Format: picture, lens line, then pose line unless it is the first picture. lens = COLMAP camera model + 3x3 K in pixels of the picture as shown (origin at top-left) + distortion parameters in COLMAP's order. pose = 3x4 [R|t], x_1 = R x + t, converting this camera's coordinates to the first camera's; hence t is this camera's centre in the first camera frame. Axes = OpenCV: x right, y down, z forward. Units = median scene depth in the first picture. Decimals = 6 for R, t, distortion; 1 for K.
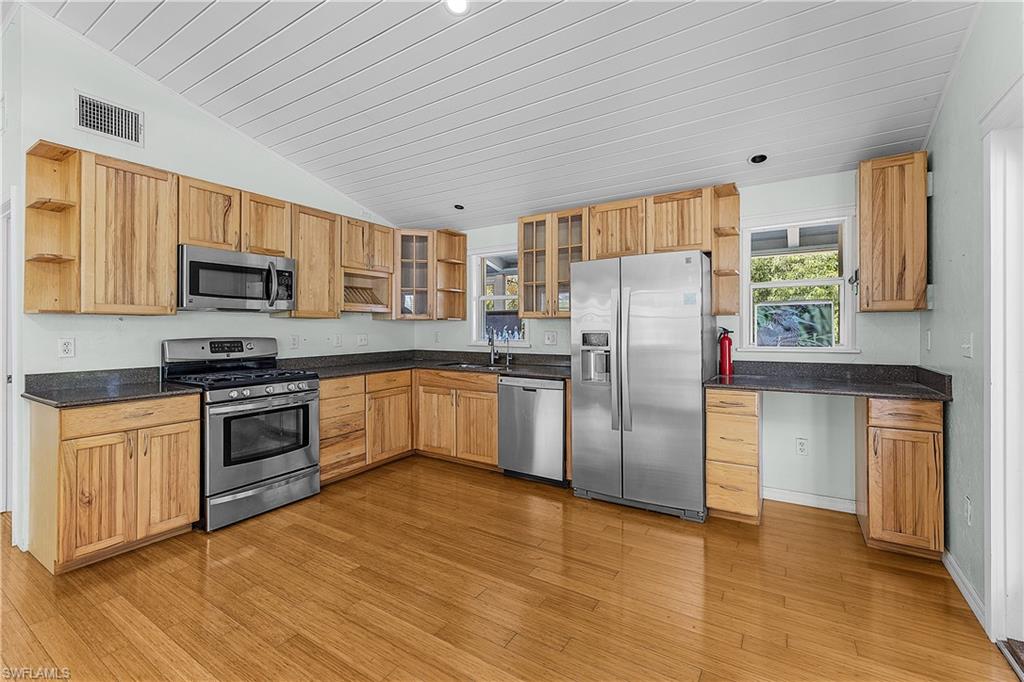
lens RADIAL K [[435.1, 0, 513.5], [0, 435.1, 331.0], [0, 0, 1]] dist [0.001334, 0.000278]
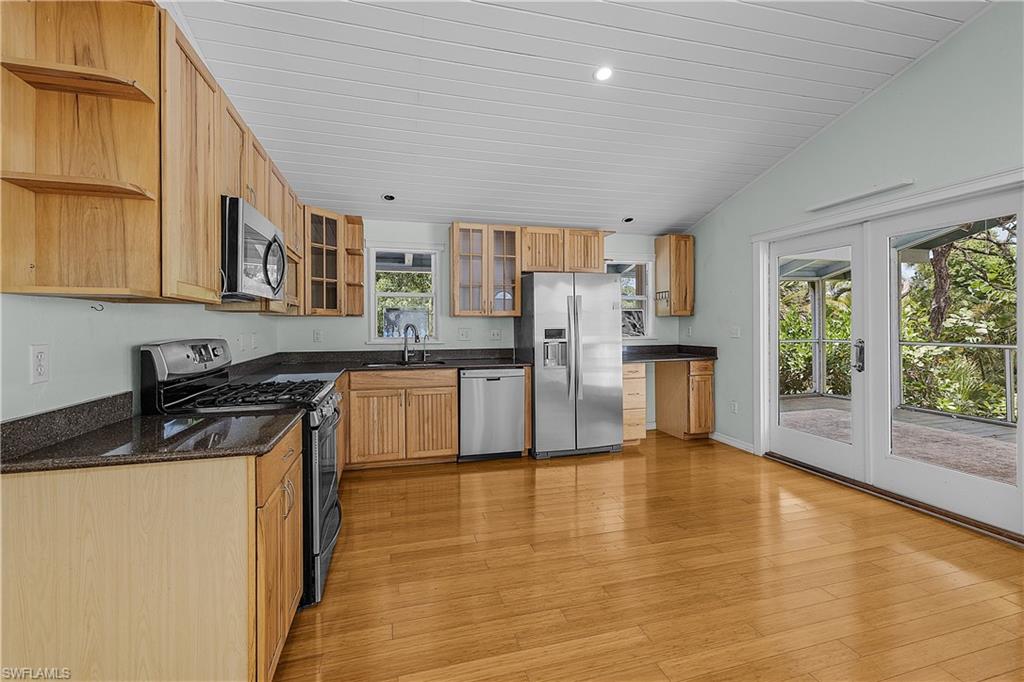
lens RADIAL K [[435.1, 0, 509.3], [0, 435.1, 330.4], [0, 0, 1]] dist [0.001334, 0.000278]
pose [[0.672529, -0.008461, 0.740022, -0.853165], [0.006738, 0.999963, 0.005310, 0.001565], [-0.740040, 0.001416, 0.672561, 0.224006]]
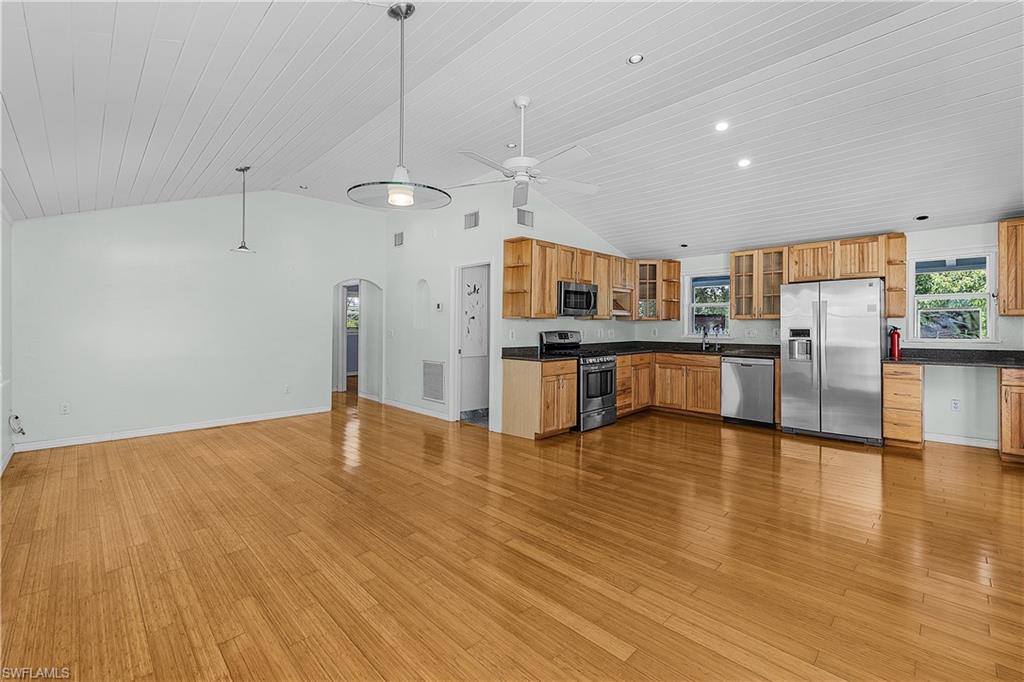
lens RADIAL K [[435.1, 0, 513.5], [0, 435.1, 328.0], [0, 0, 1]] dist [0.001334, 0.000278]
pose [[0.973843, 0.003534, -0.227196, -0.466352], [-0.003976, 0.999991, -0.001490, 0.007107], [0.227188, 0.002354, 0.973848, -0.784348]]
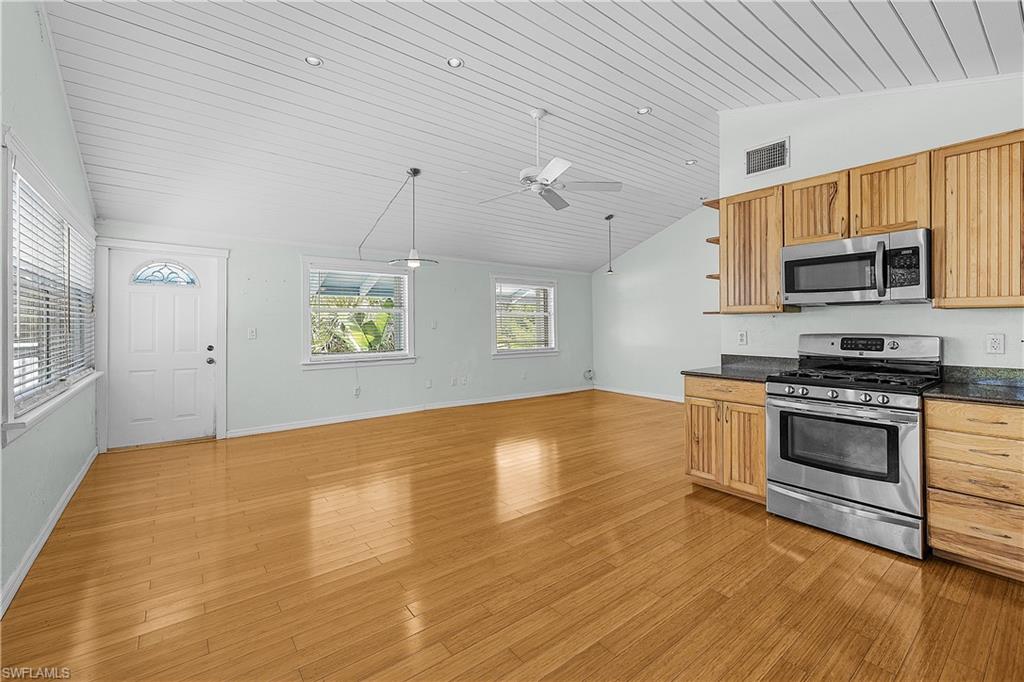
lens RADIAL K [[435.1, 0, 515.9], [0, 435.1, 324.1], [0, 0, 1]] dist [0.001334, 0.000278]
pose [[-0.333817, -0.002026, -0.942636, 0.440434], [-0.002832, 0.999995, -0.001146, -0.002084], [0.942633, 0.002287, -0.333822, 0.643079]]
